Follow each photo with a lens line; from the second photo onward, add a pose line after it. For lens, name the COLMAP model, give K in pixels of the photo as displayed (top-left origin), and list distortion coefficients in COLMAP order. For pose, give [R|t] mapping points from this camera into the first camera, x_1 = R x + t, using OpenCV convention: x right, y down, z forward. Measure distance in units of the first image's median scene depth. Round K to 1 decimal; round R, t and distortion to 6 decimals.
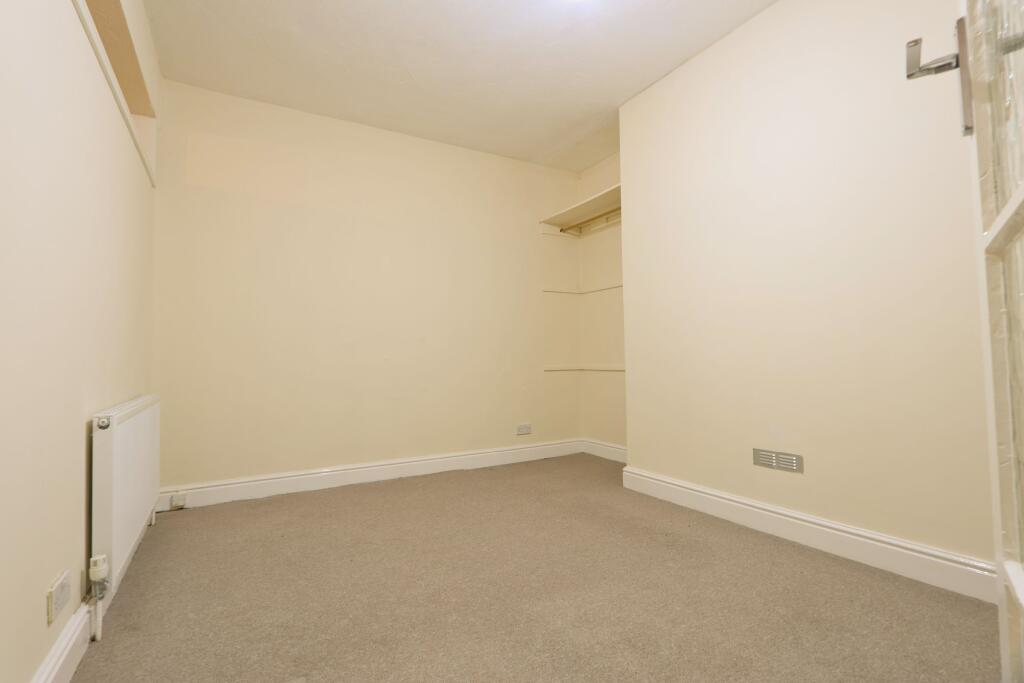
lens RADIAL K [[473.6, 0, 512.0], [0, 473.6, 341.5], [0, 0, 1]] dist [0.001759, 0.000153]
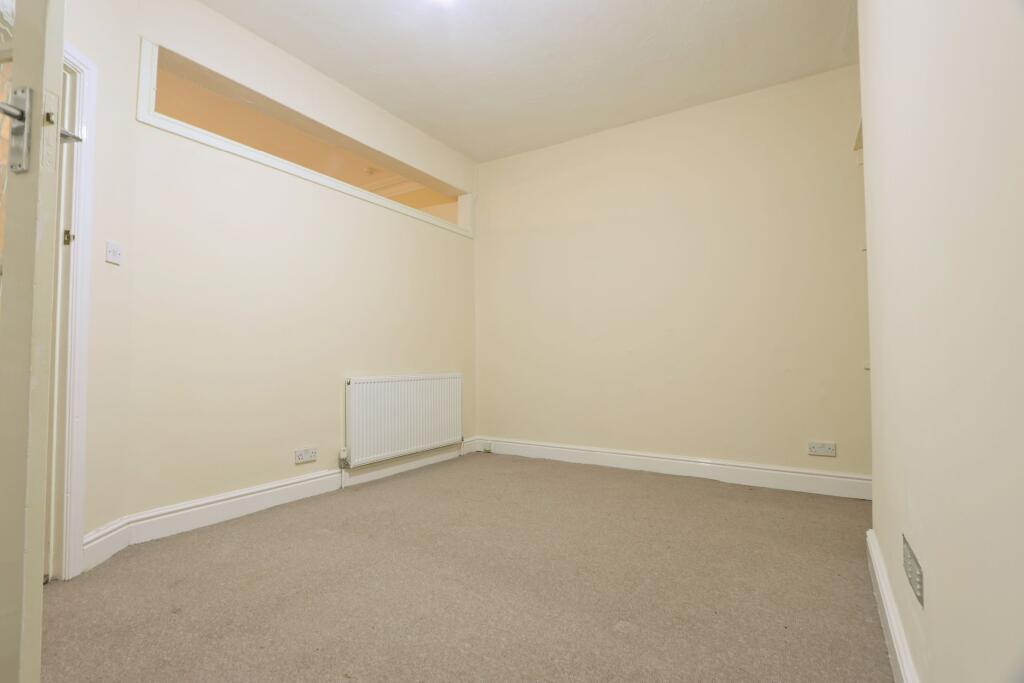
lens RADIAL K [[482.1, 0, 512.0], [0, 482.1, 341.5], [0, 0, 1]] dist [-0.000271, -0.000016]
pose [[0.451044, -0.026947, -0.892095, 0.684351], [0.030185, 0.999433, -0.014928, 0.029647], [0.891991, -0.020195, 0.451602, 0.383948]]
